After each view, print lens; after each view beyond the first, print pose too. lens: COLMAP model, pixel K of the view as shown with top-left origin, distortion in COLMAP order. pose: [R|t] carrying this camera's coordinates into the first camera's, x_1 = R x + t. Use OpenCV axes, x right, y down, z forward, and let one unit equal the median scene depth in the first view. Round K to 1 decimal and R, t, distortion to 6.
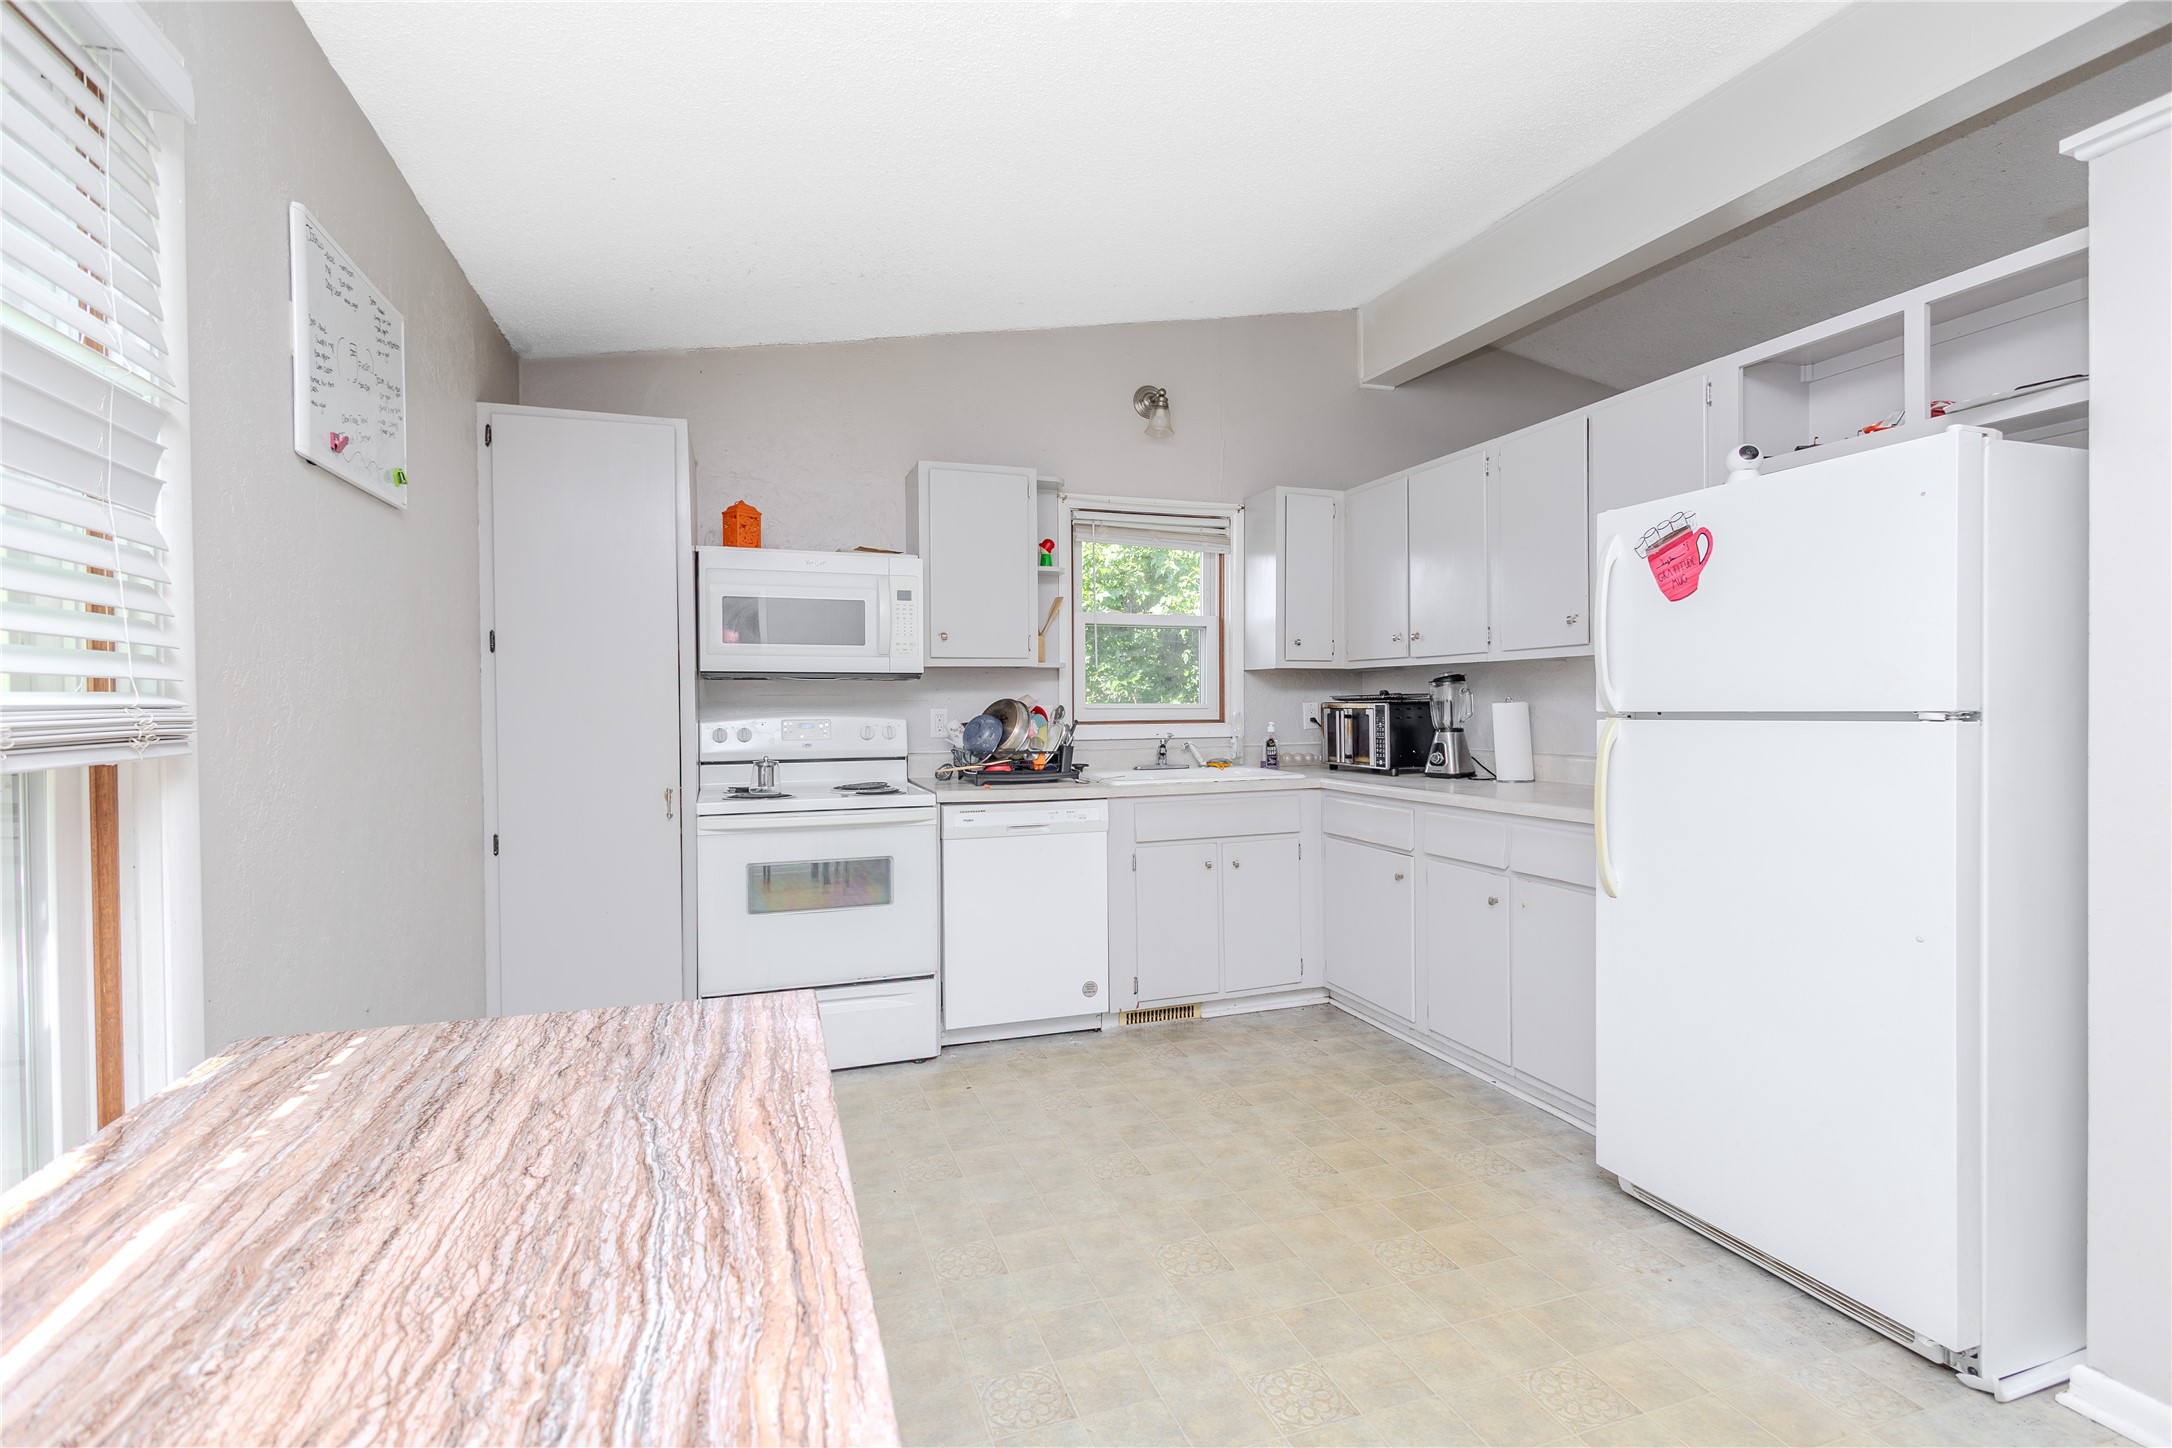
lens RADIAL K [[998.8, 0, 1088.6], [0, 998.8, 718.3], [0, 0, 1]] dist [0.011502, 0.000219]
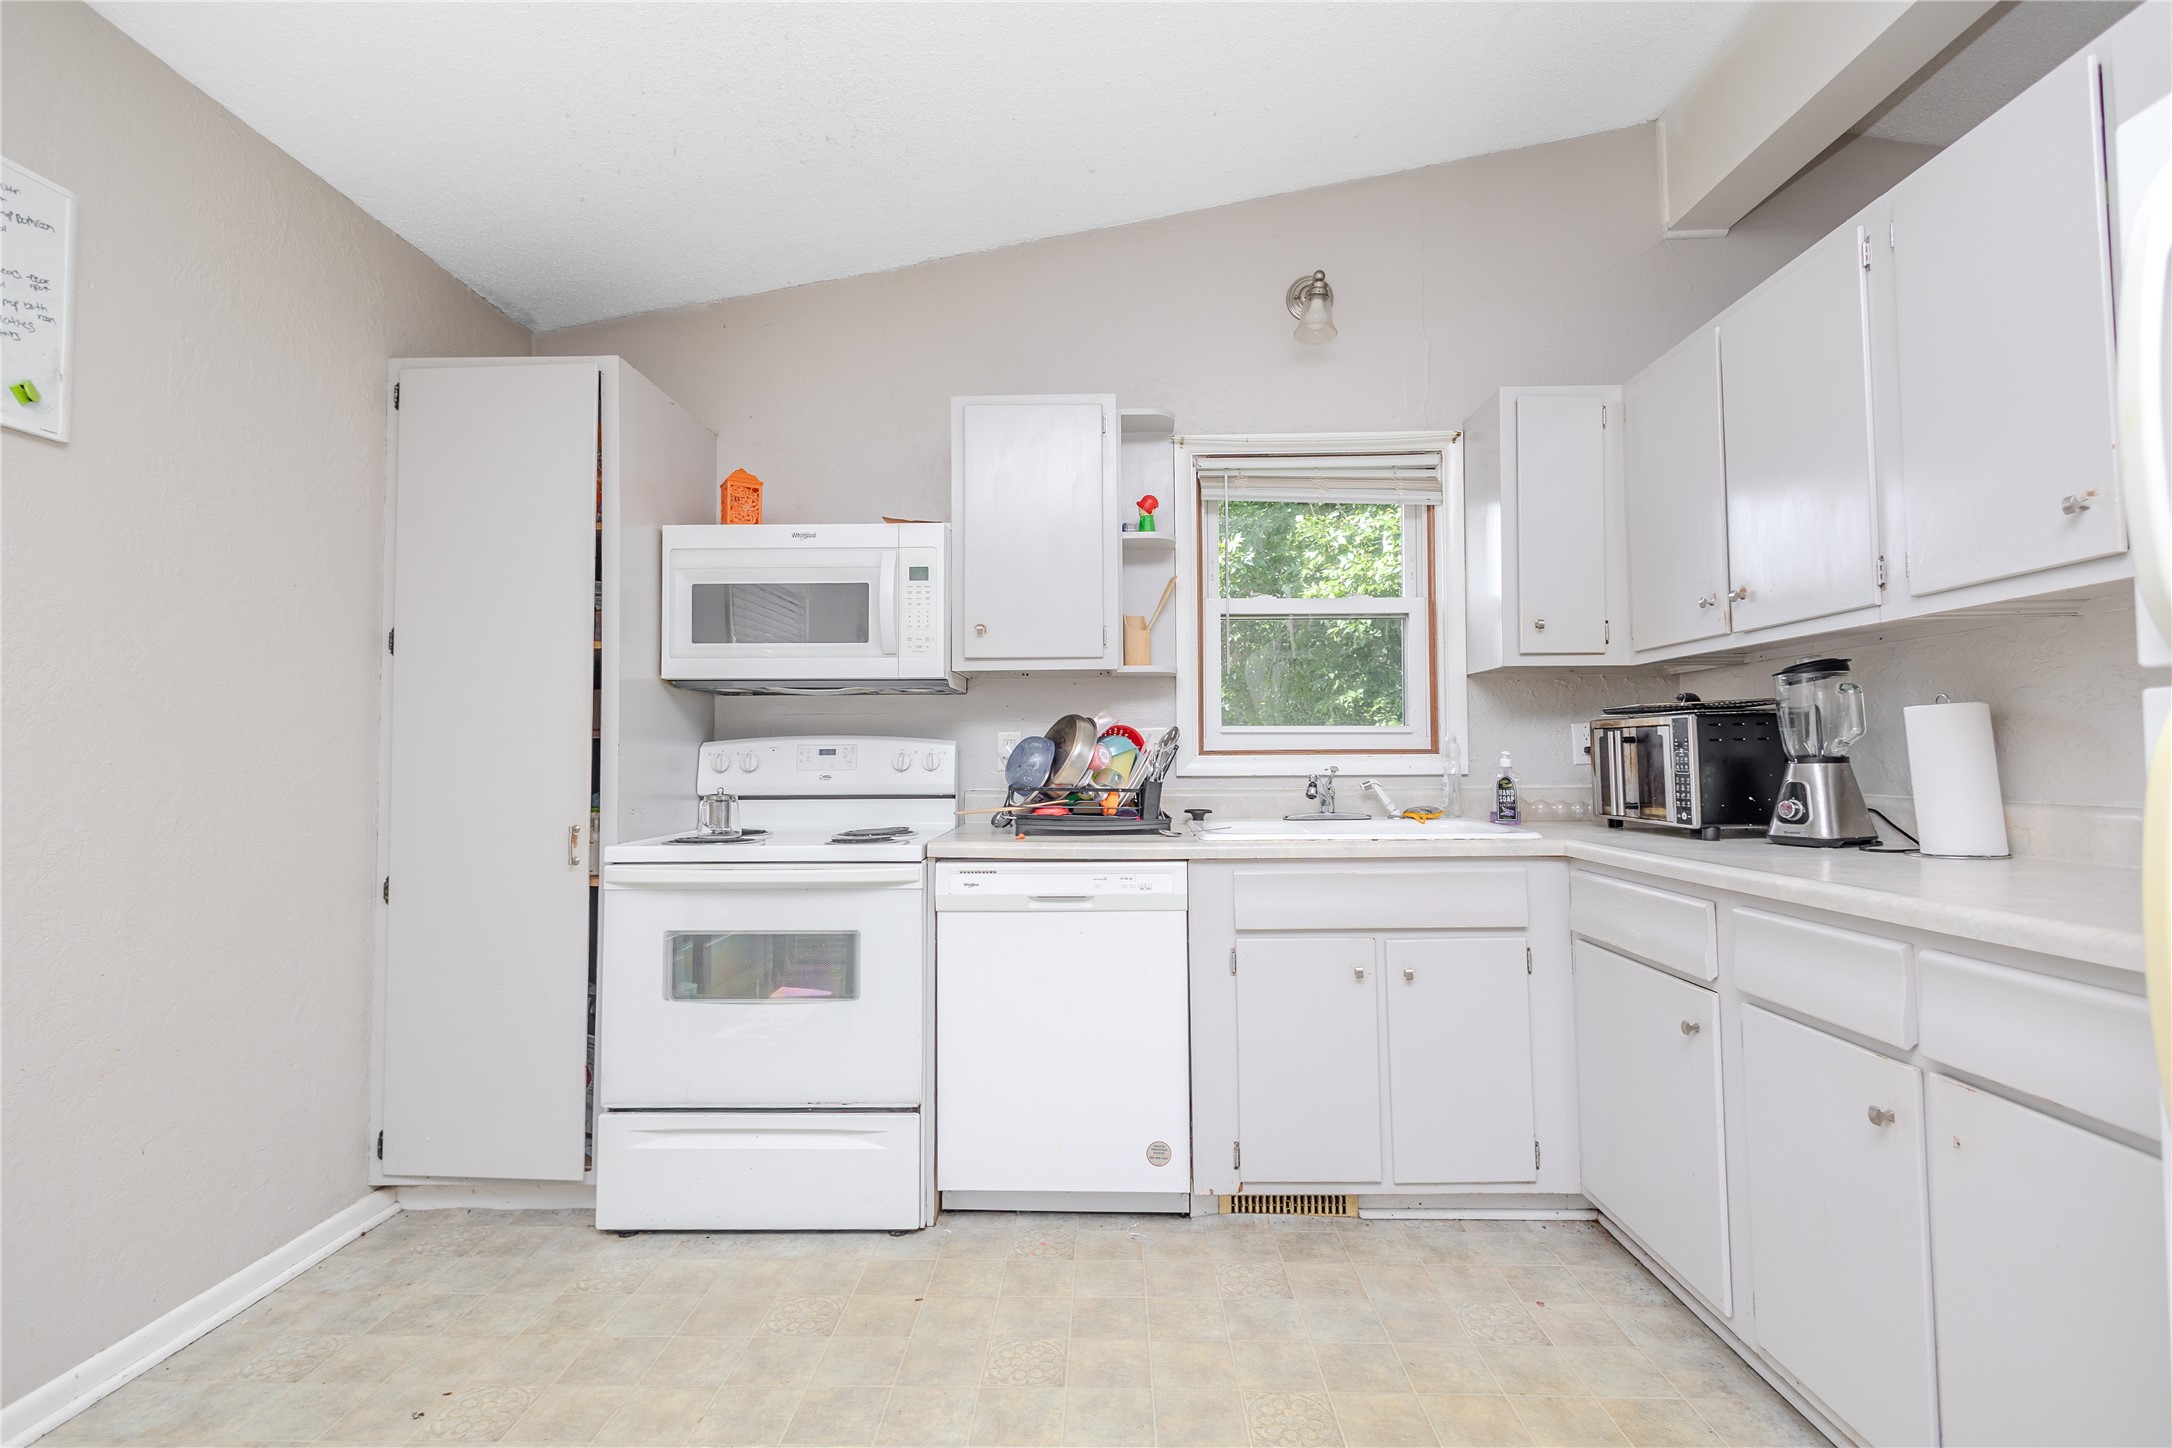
lens RADIAL K [[998.8, 0, 1083.9], [0, 998.8, 719.3], [0, 0, 1]] dist [0.011502, 0.000219]
pose [[0.936119, -0.012342, -0.351466, 0.177386], [-0.006294, 0.998636, -0.051833, 0.020928], [0.351626, 0.050734, 0.934765, 0.337336]]
